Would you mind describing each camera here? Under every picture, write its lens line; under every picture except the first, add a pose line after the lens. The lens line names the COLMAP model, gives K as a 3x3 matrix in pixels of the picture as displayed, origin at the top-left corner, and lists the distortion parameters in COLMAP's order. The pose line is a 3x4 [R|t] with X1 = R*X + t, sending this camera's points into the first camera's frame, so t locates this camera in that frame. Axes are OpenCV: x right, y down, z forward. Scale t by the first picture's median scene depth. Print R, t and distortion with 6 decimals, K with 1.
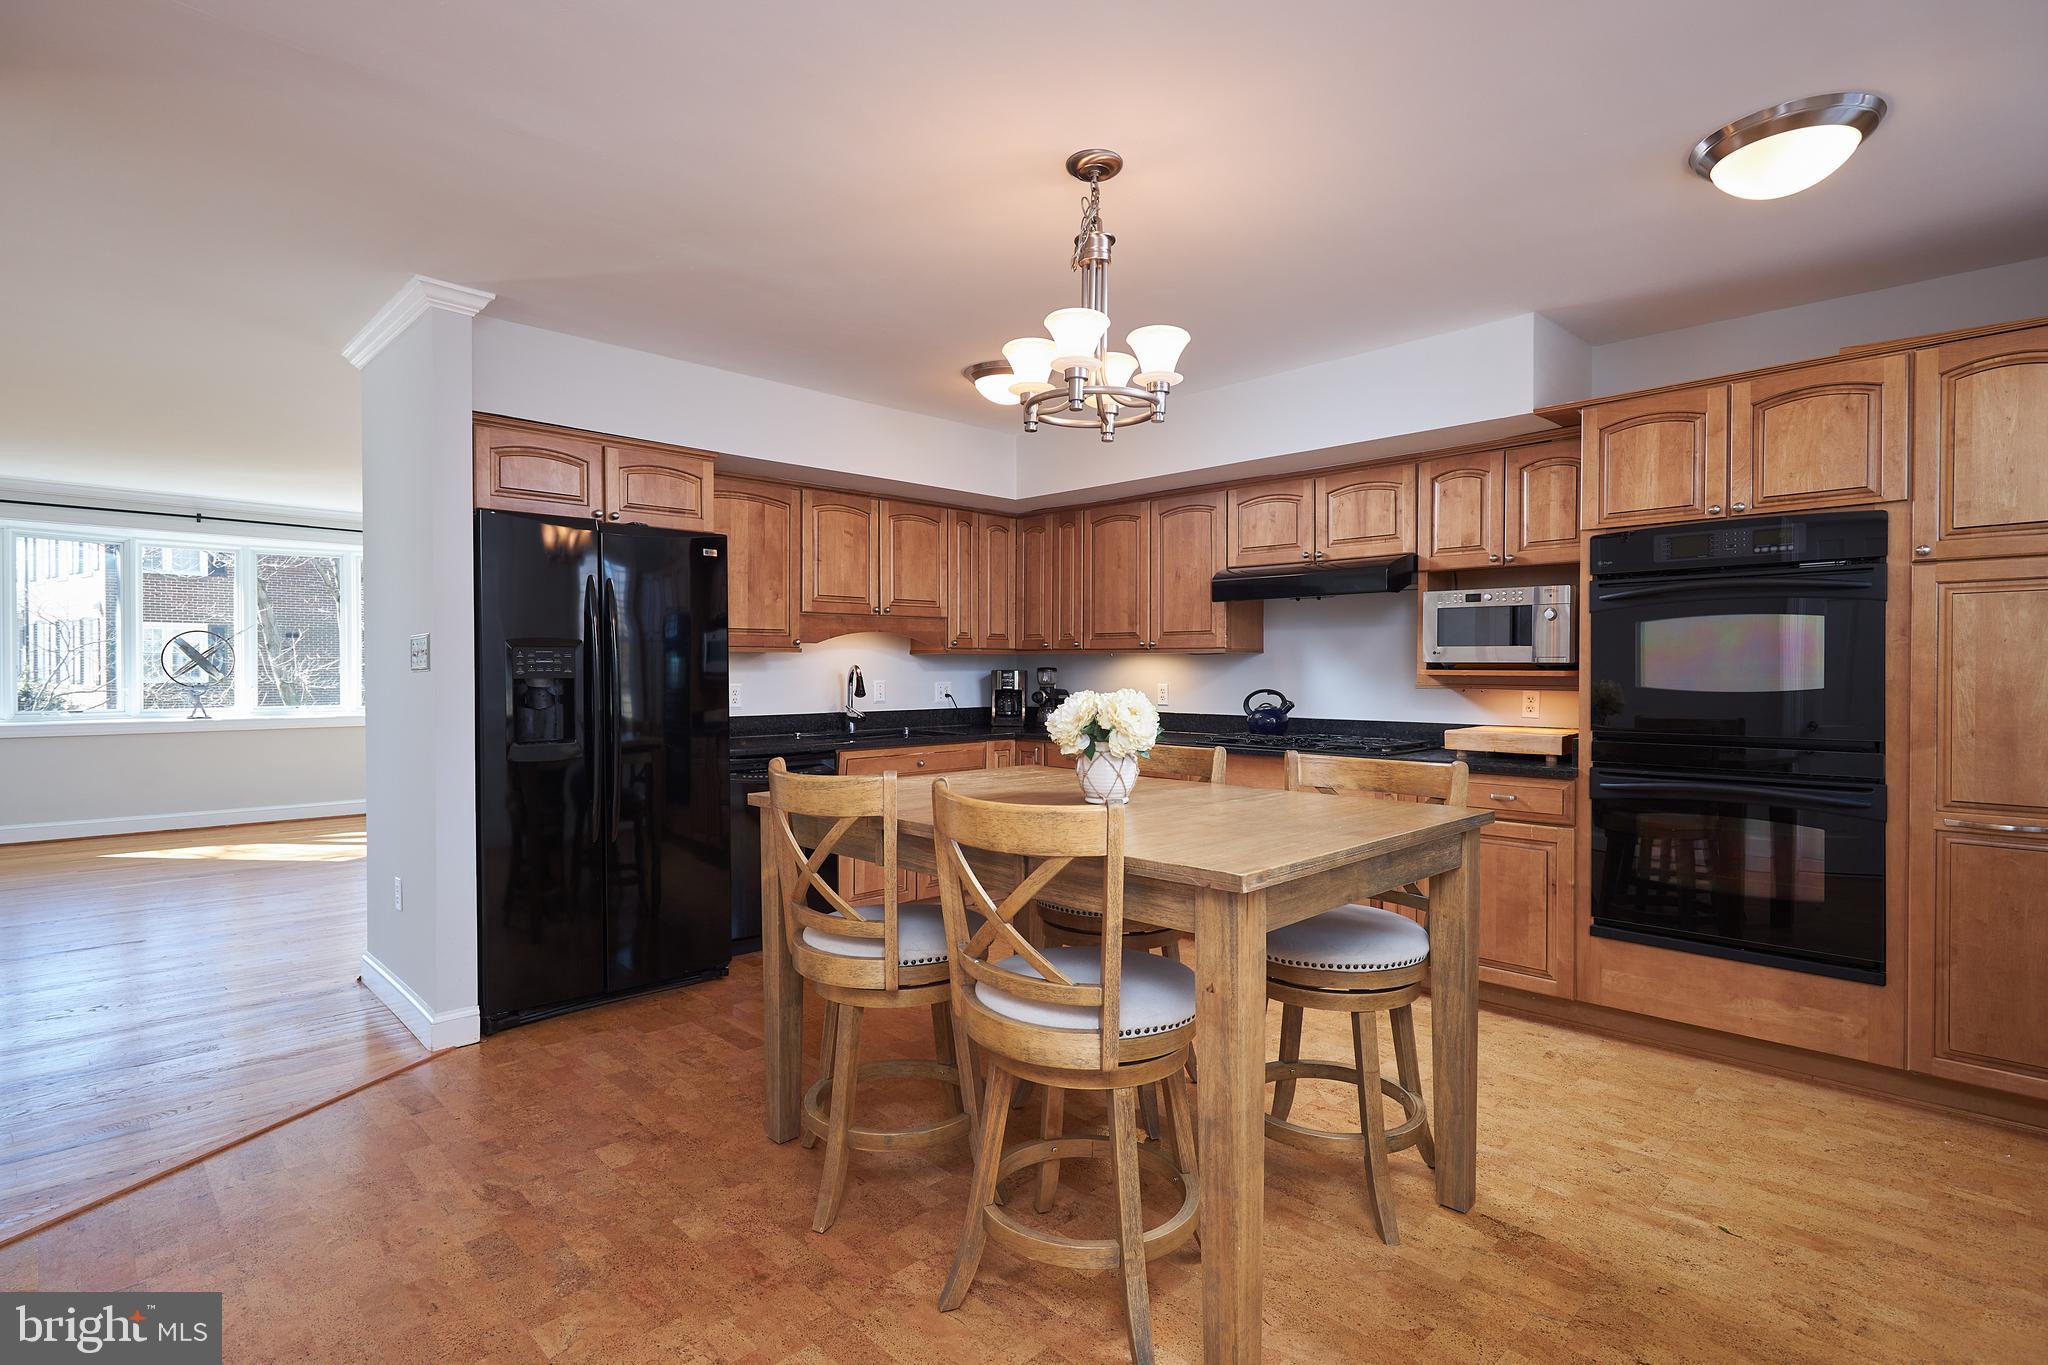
lens RADIAL K [[1017.5, 0, 1021.9], [0, 1017.5, 677.0], [0, 0, 1]] dist [-0.000249, 0.000054]
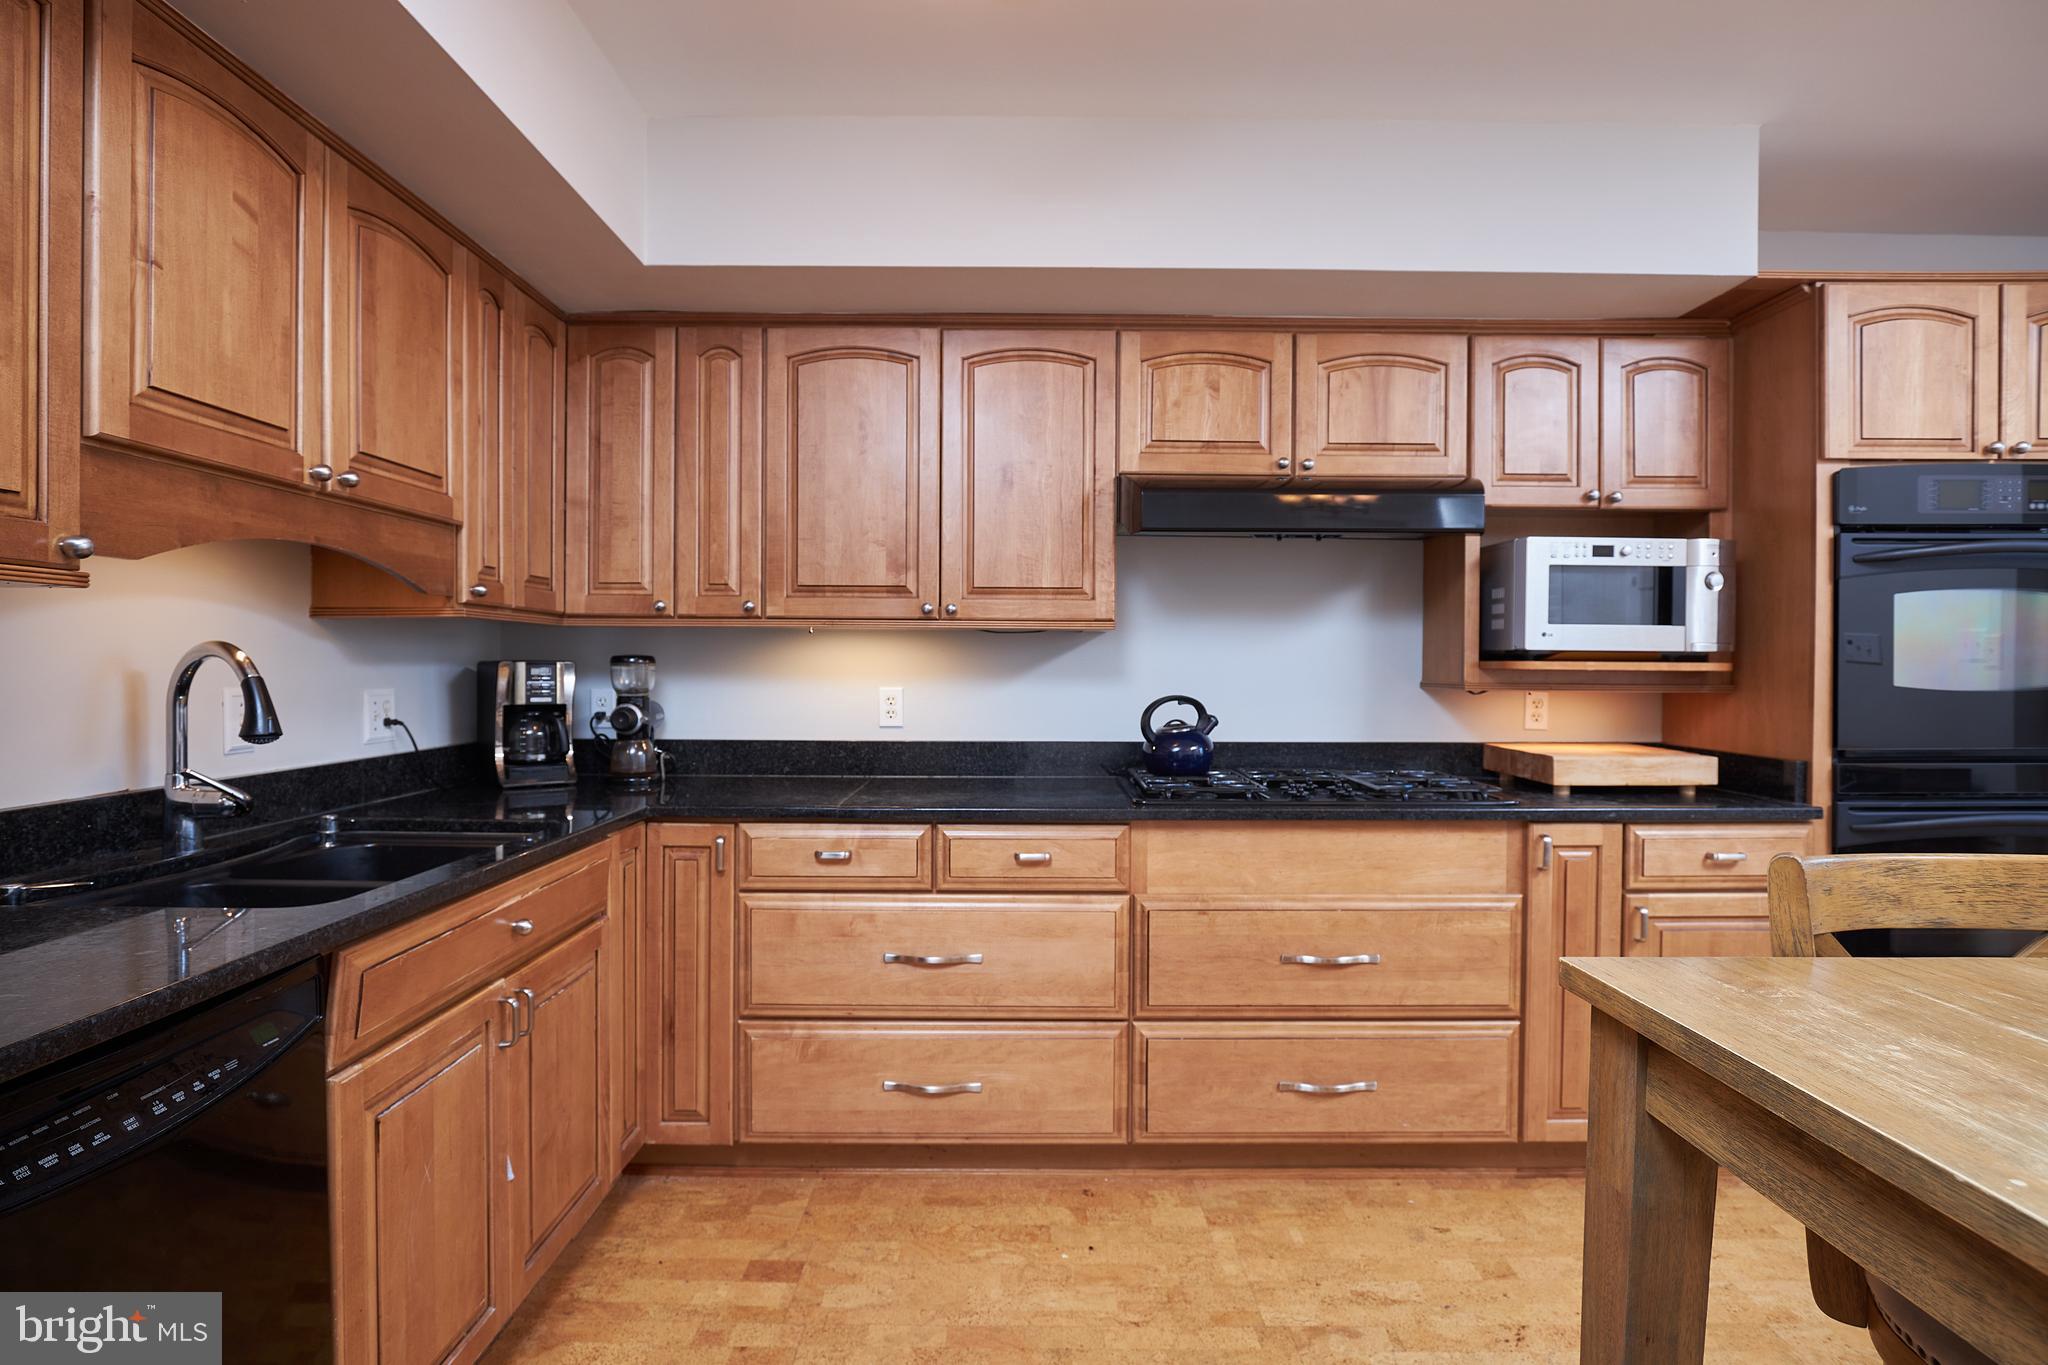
lens RADIAL K [[1065.7, 0, 1021.9], [0, 1065.7, 691.0], [0, 0, 1]] dist [-0.012839, -0.000478]
pose [[0.699331, -0.017152, 0.714592, -0.248155], [0.002809, 0.999770, 0.021249, -0.003126], [-0.714792, -0.012853, 0.699219, 0.647988]]
